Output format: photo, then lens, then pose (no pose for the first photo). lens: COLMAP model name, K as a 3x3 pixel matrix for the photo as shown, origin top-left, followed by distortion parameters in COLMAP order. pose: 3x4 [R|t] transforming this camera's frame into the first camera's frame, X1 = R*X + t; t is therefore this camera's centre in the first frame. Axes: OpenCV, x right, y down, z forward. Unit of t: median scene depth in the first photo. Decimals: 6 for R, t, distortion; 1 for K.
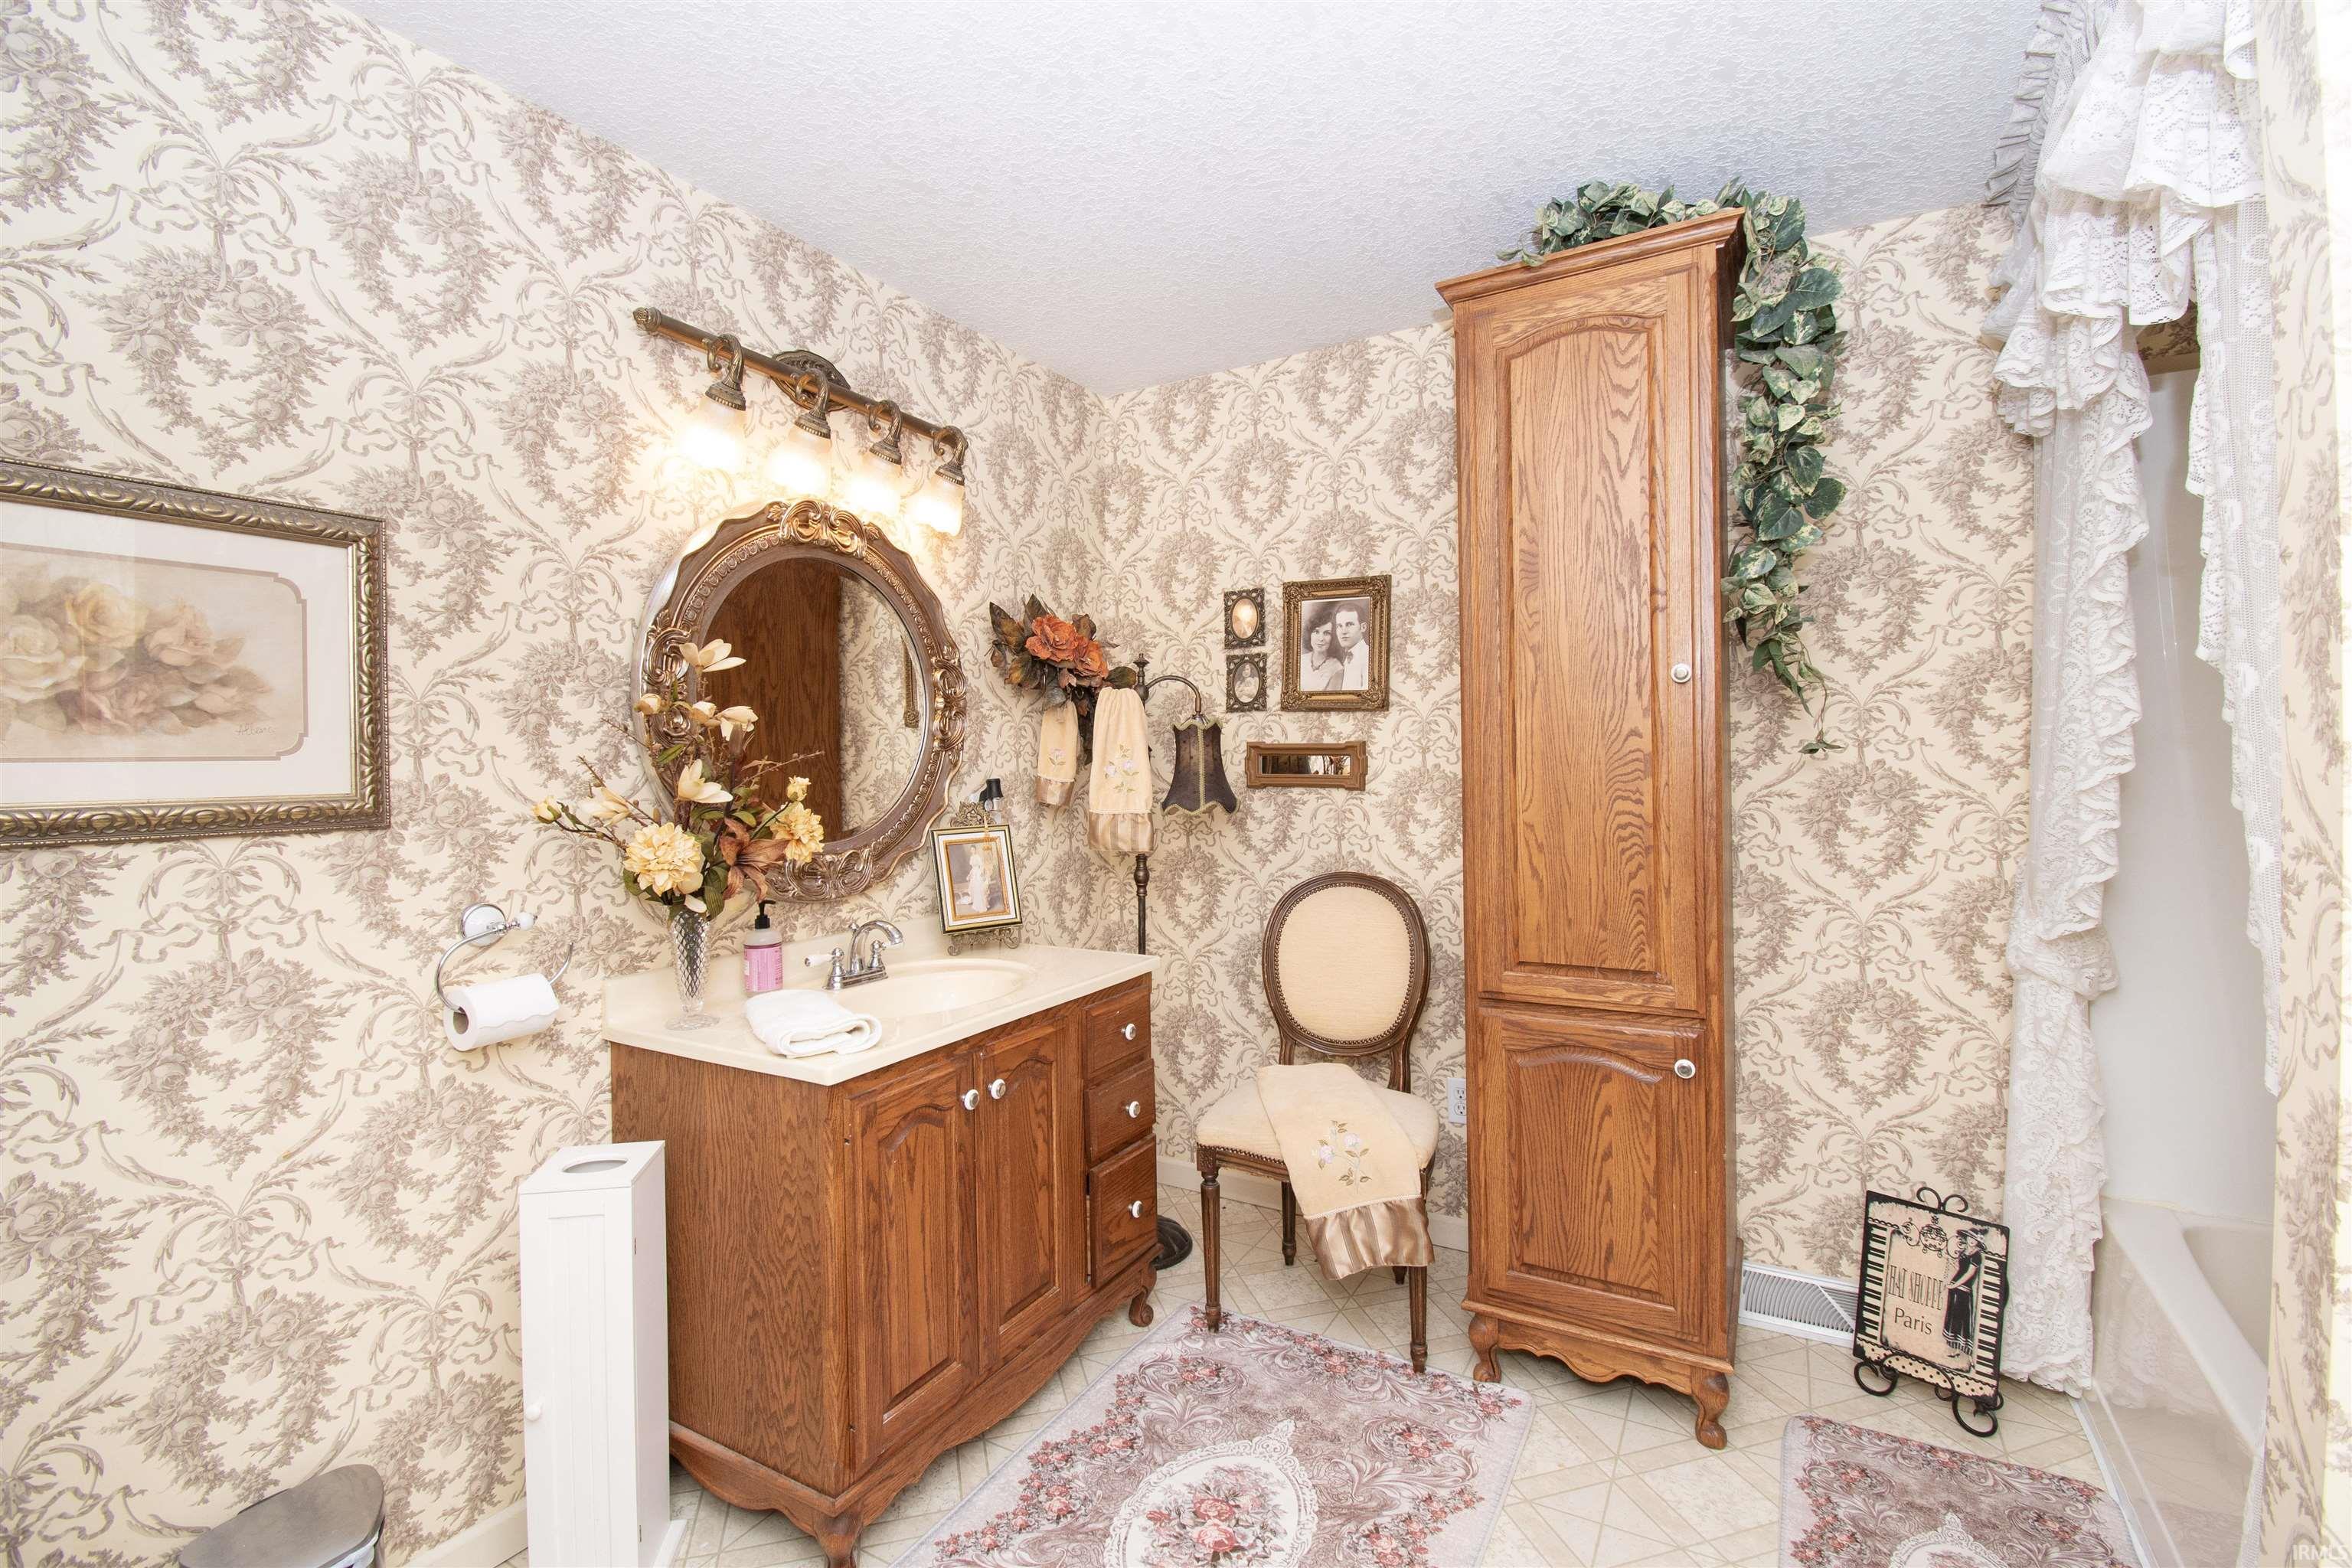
lens RADIAL K [[1052.3, 0, 1164.9], [0, 1052.3, 774.4], [0, 0, 1]] dist [-0.000234, -0.015294]
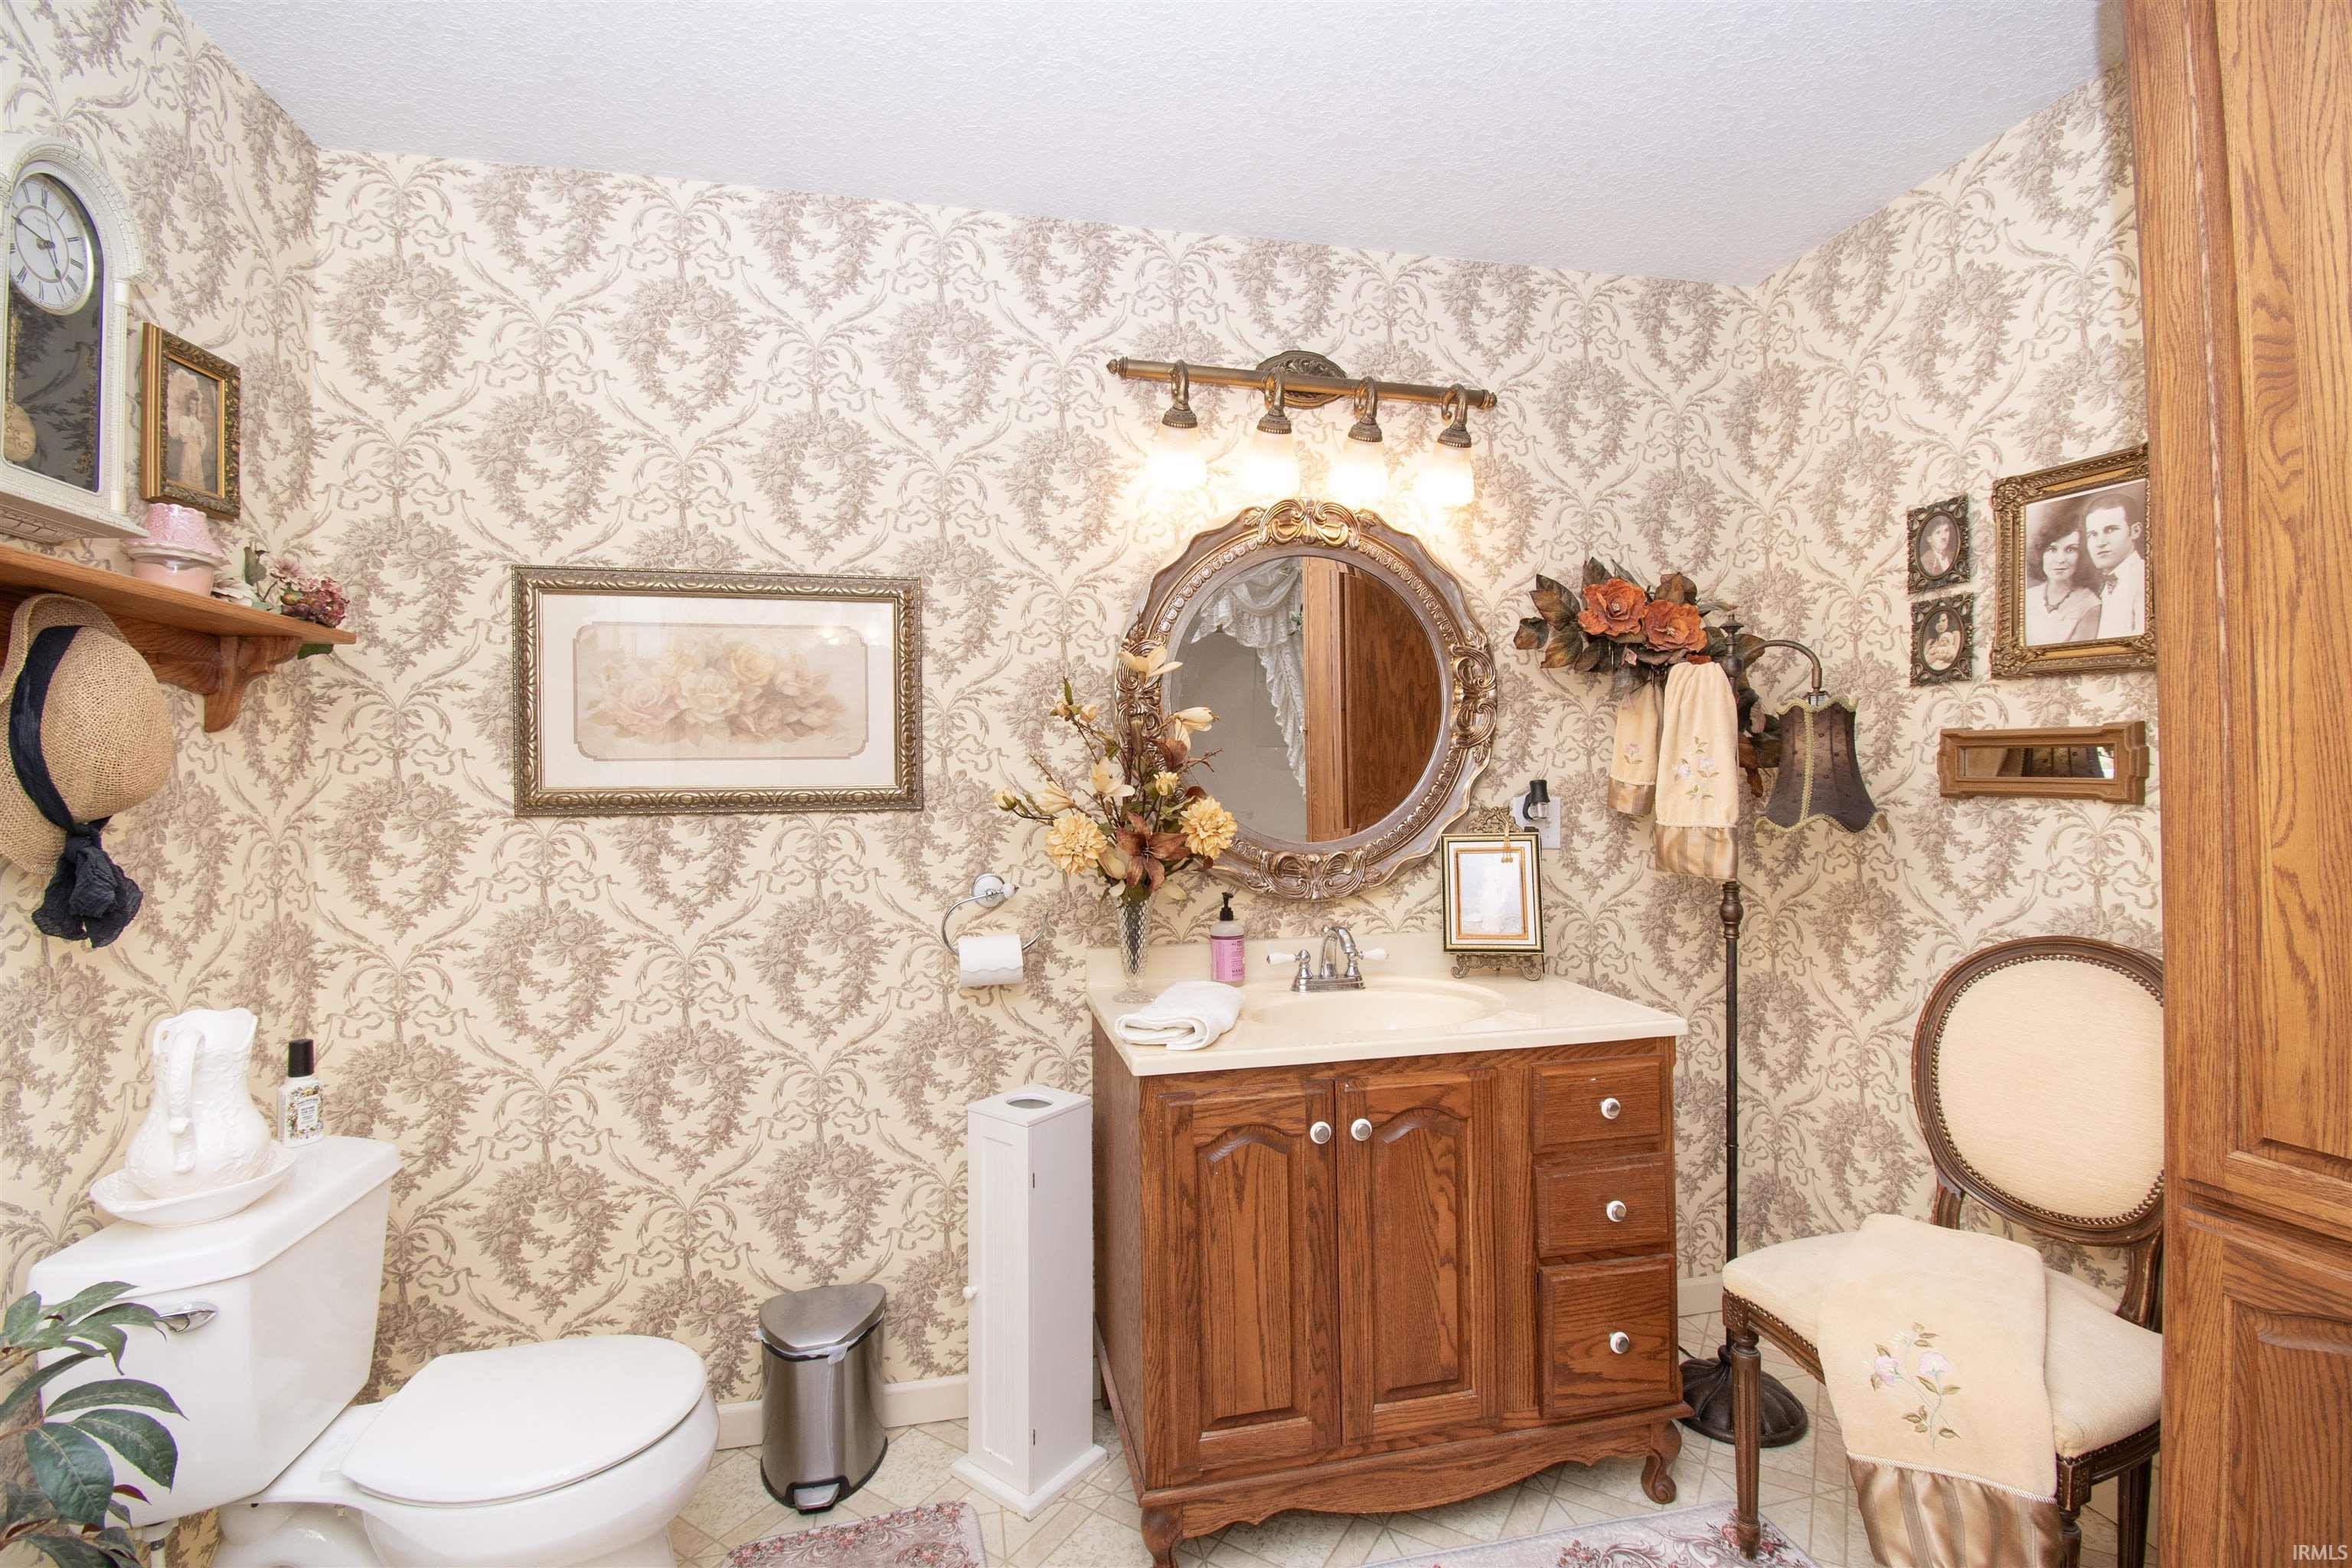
lens RADIAL K [[1052.3, 0, 1162.9], [0, 1052.3, 773.3], [0, 0, 1]] dist [-0.000234, -0.015294]
pose [[0.664591, 0.001810, -0.747205, 0.356912], [-0.007760, 0.999960, -0.004480, 0.006380], [0.747167, 0.008776, 0.664579, 0.268136]]
